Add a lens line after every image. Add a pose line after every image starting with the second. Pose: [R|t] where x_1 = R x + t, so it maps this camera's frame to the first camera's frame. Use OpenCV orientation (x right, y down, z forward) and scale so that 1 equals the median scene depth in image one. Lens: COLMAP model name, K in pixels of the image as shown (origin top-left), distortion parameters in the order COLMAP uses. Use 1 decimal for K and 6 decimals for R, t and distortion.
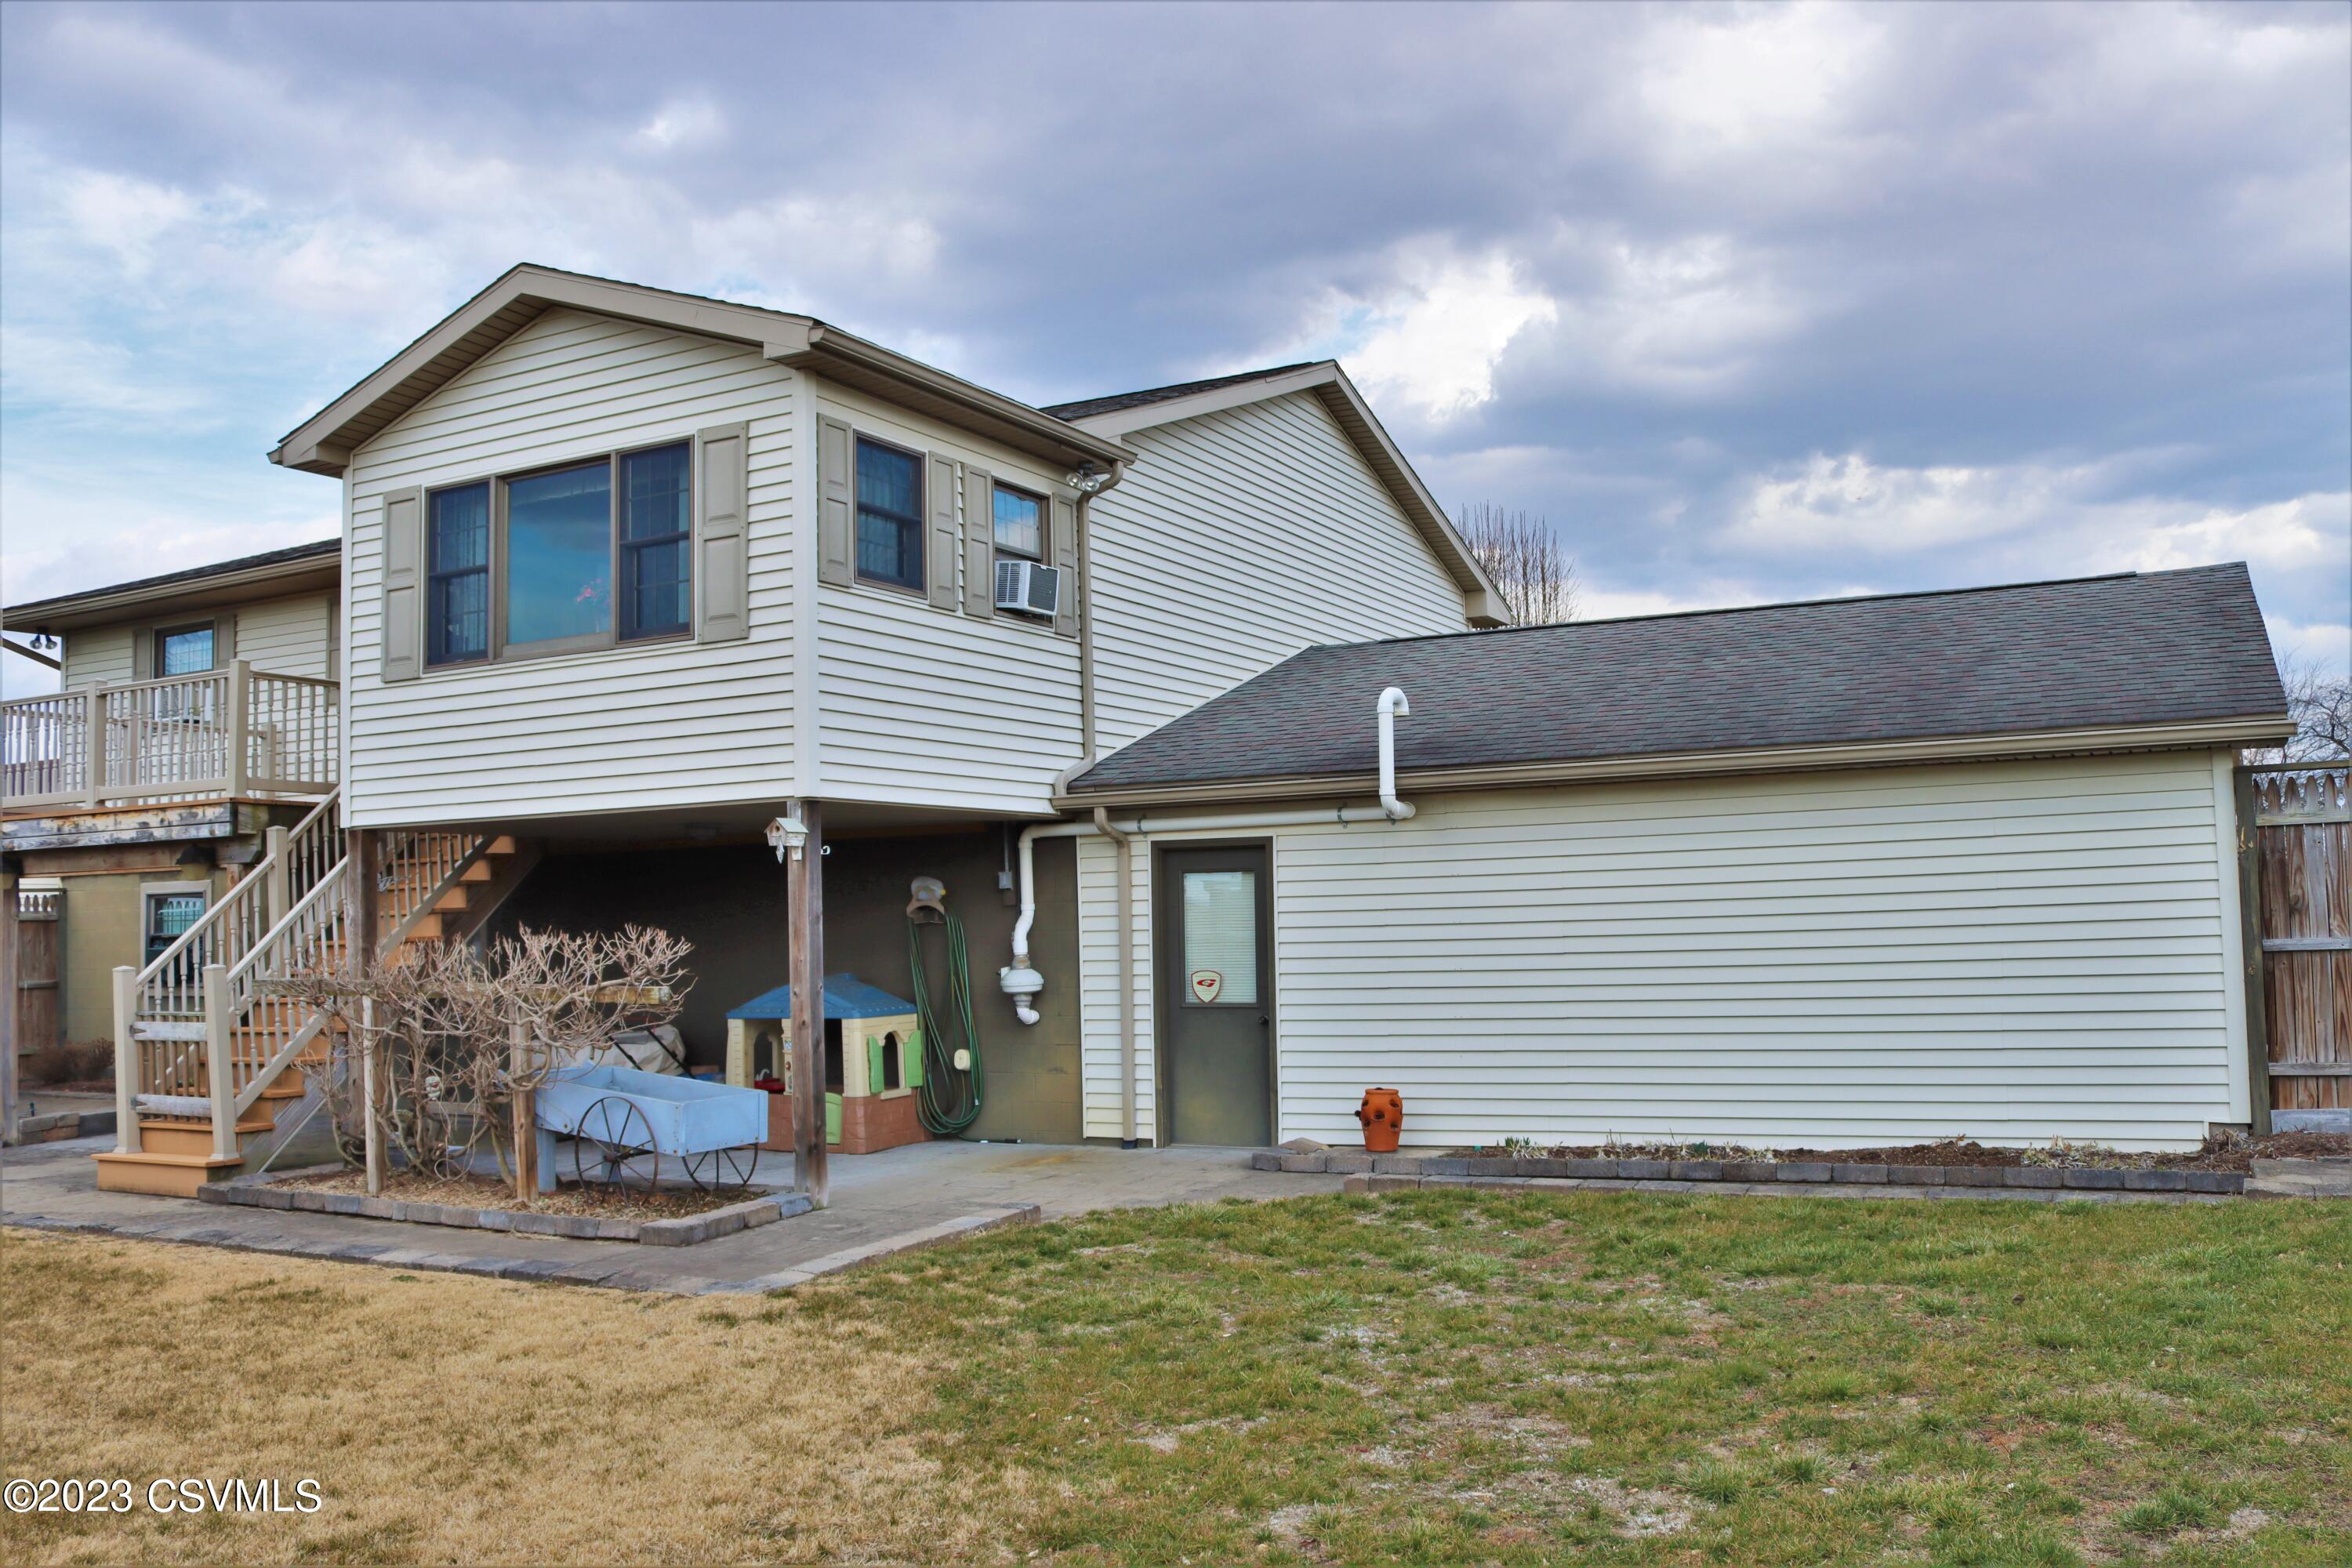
lens RADIAL K [[1955.3, 0, 1177.0], [0, 1955.3, 790.4], [0, 0, 1]] dist [-0.169478, 0.152761]
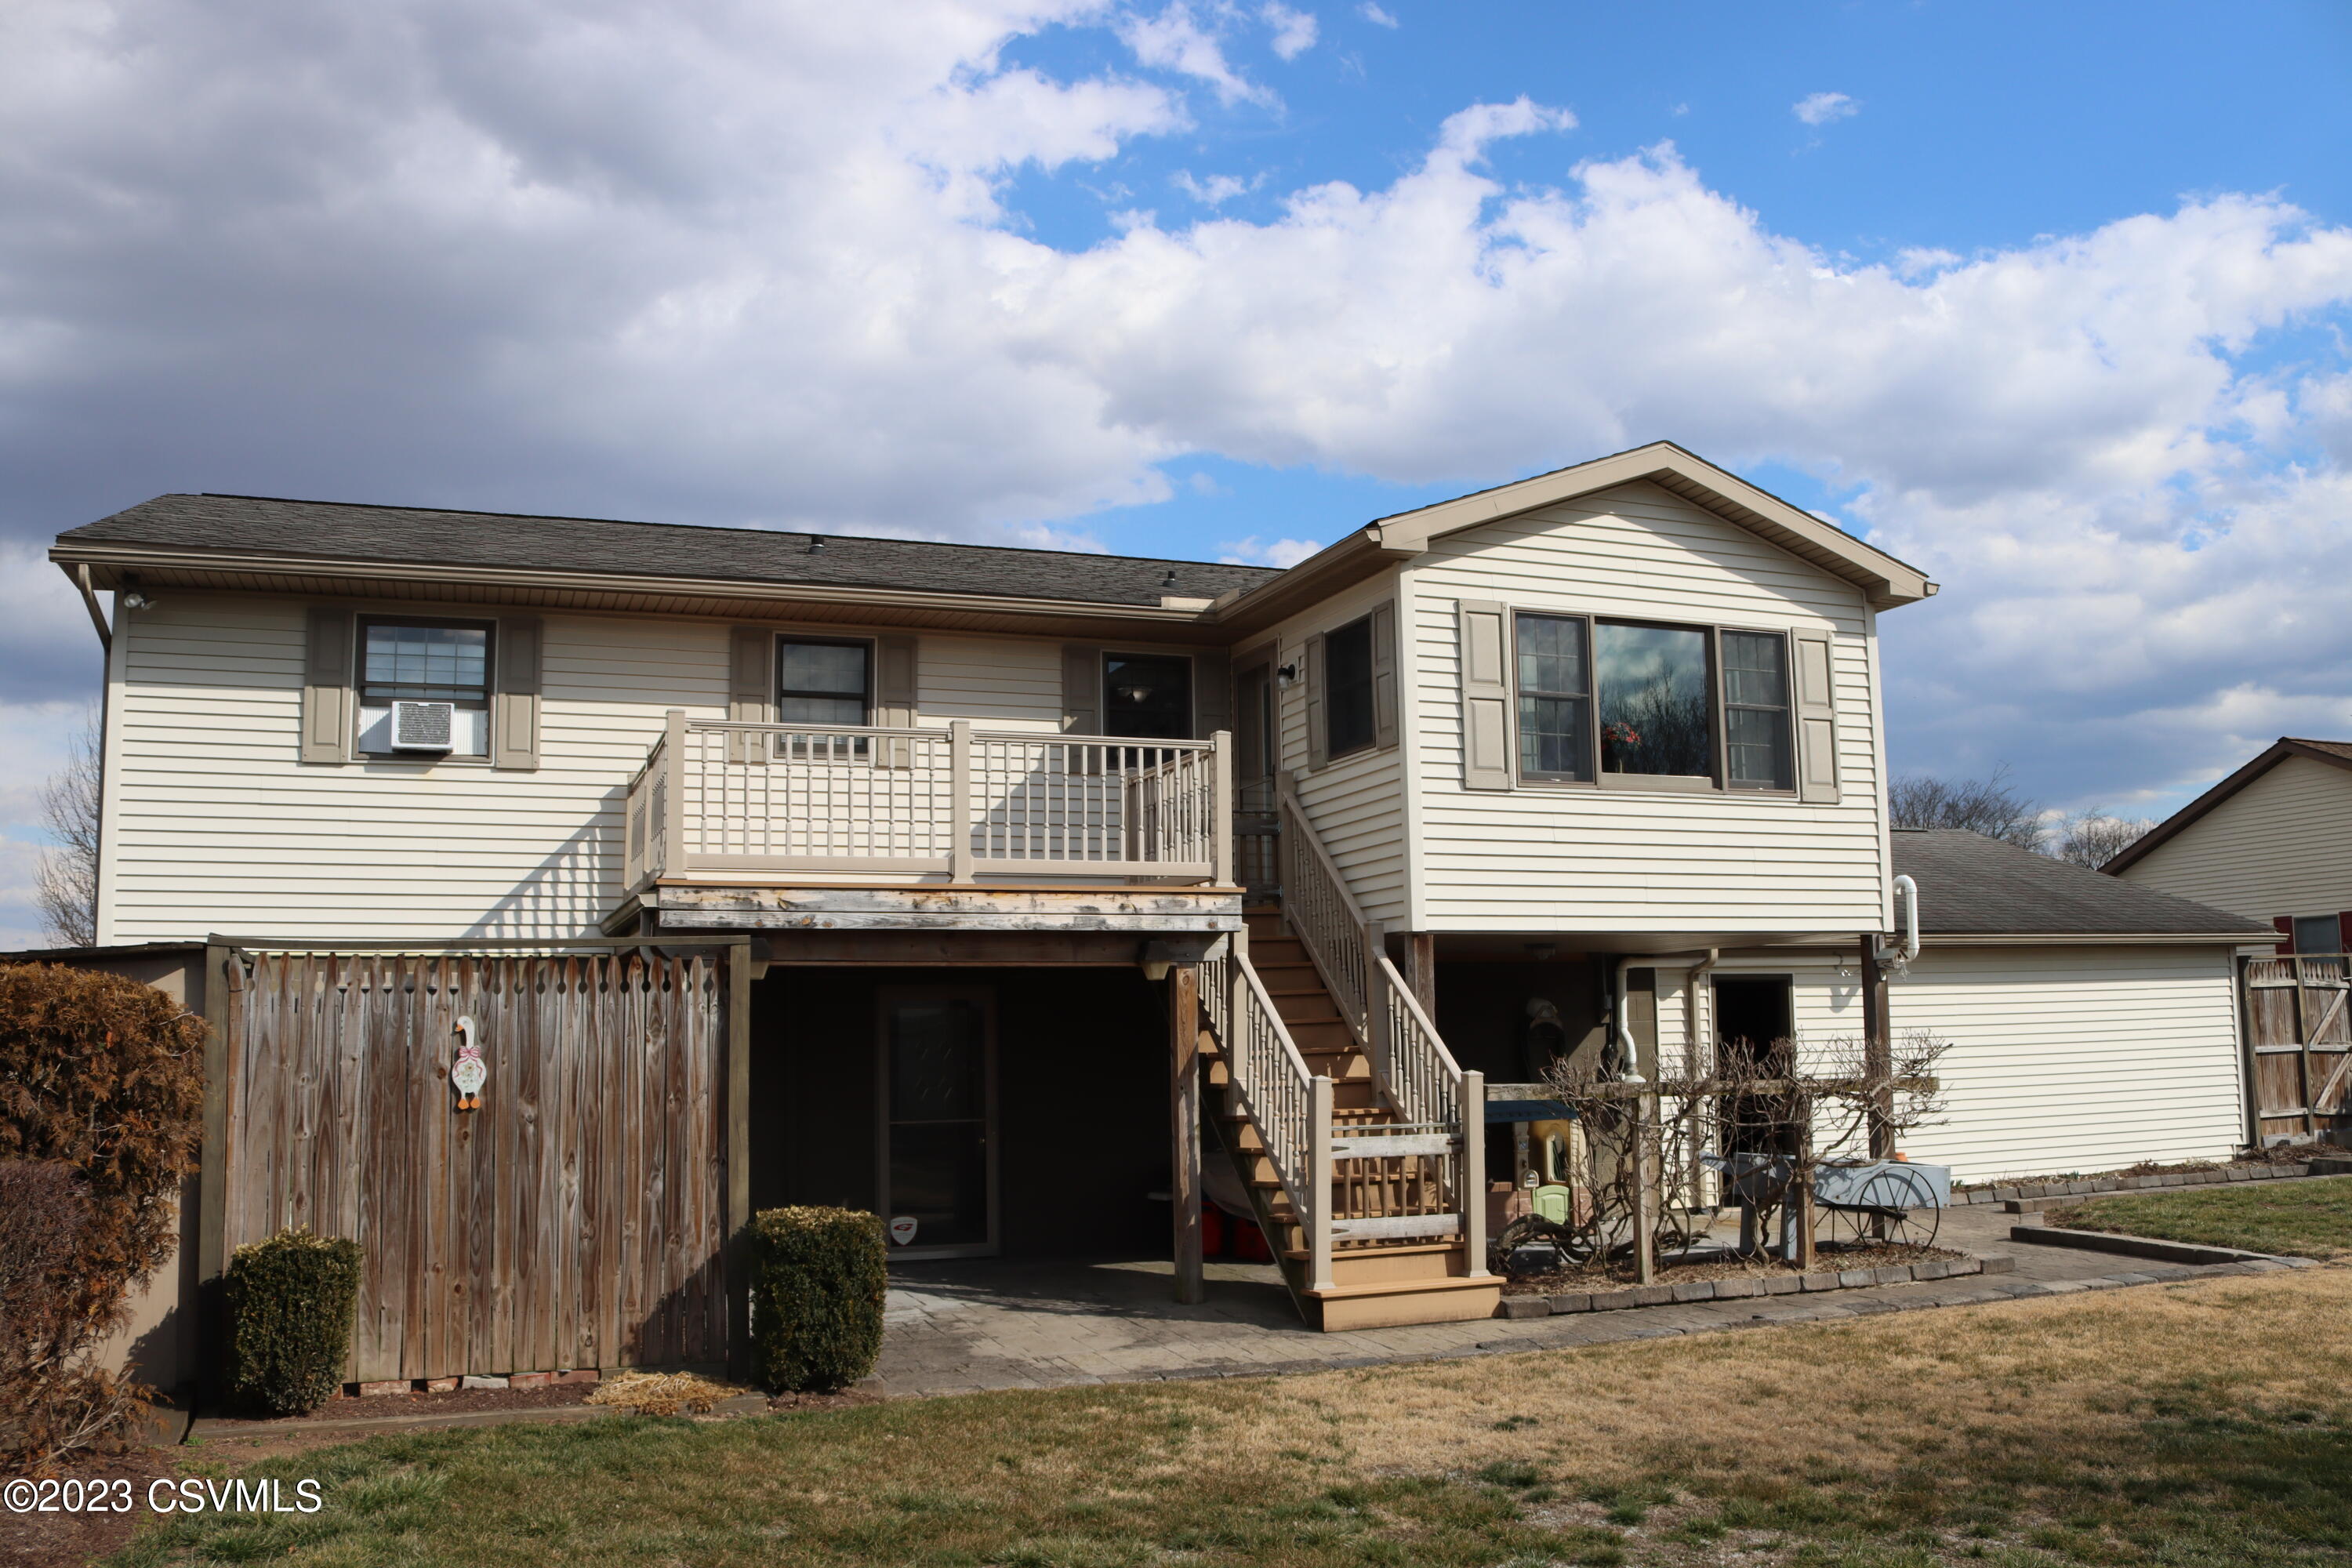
lens RADIAL K [[1955.3, 0, 1177.0], [0, 1955.3, 790.4], [0, 0, 1]] dist [-0.169478, 0.152761]
pose [[0.660080, 0.111133, 0.742929, -1.178096], [-0.049953, 0.993301, -0.104203, 0.054130], [-0.749533, 0.031670, 0.661209, 0.403905]]
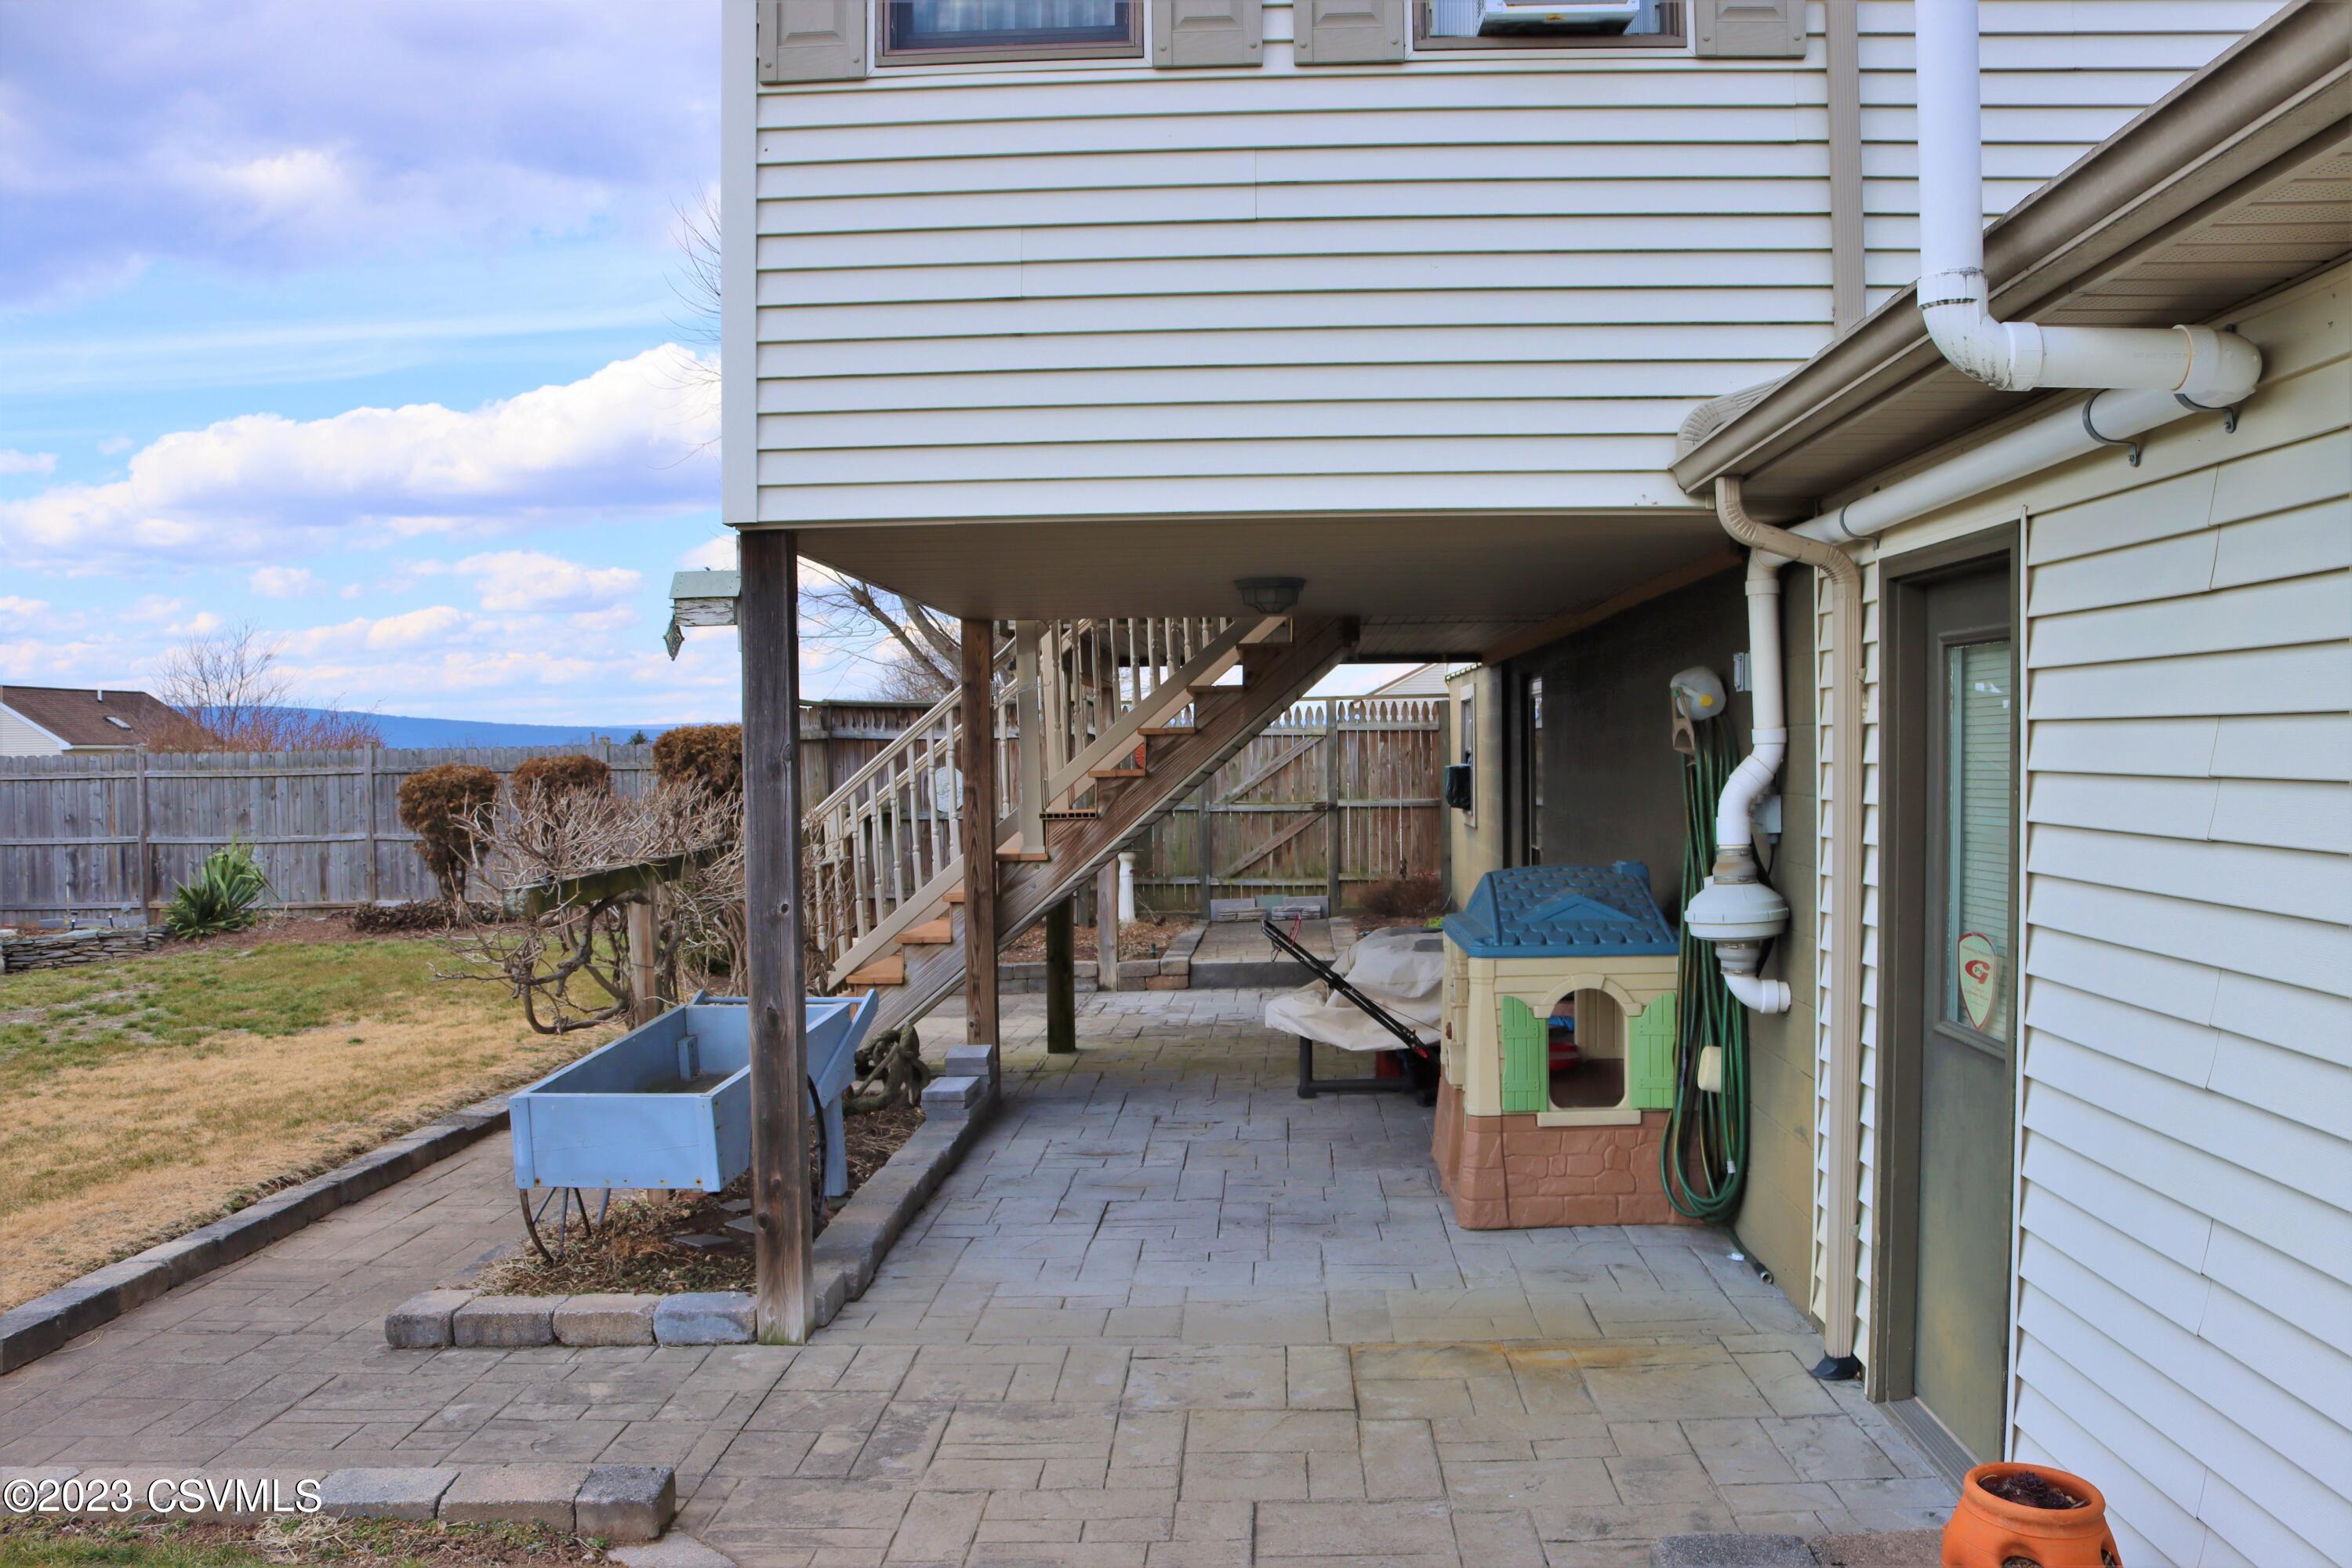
lens RADIAL K [[1955.3, 0, 1177.0], [0, 1955.3, 790.4], [0, 0, 1]] dist [-0.169478, 0.152761]
pose [[0.417552, 0.039177, -0.907808, 0.250315], [0.062238, 0.995491, 0.071588, 0.034628], [0.906519, -0.086392, 0.413230, 0.725872]]
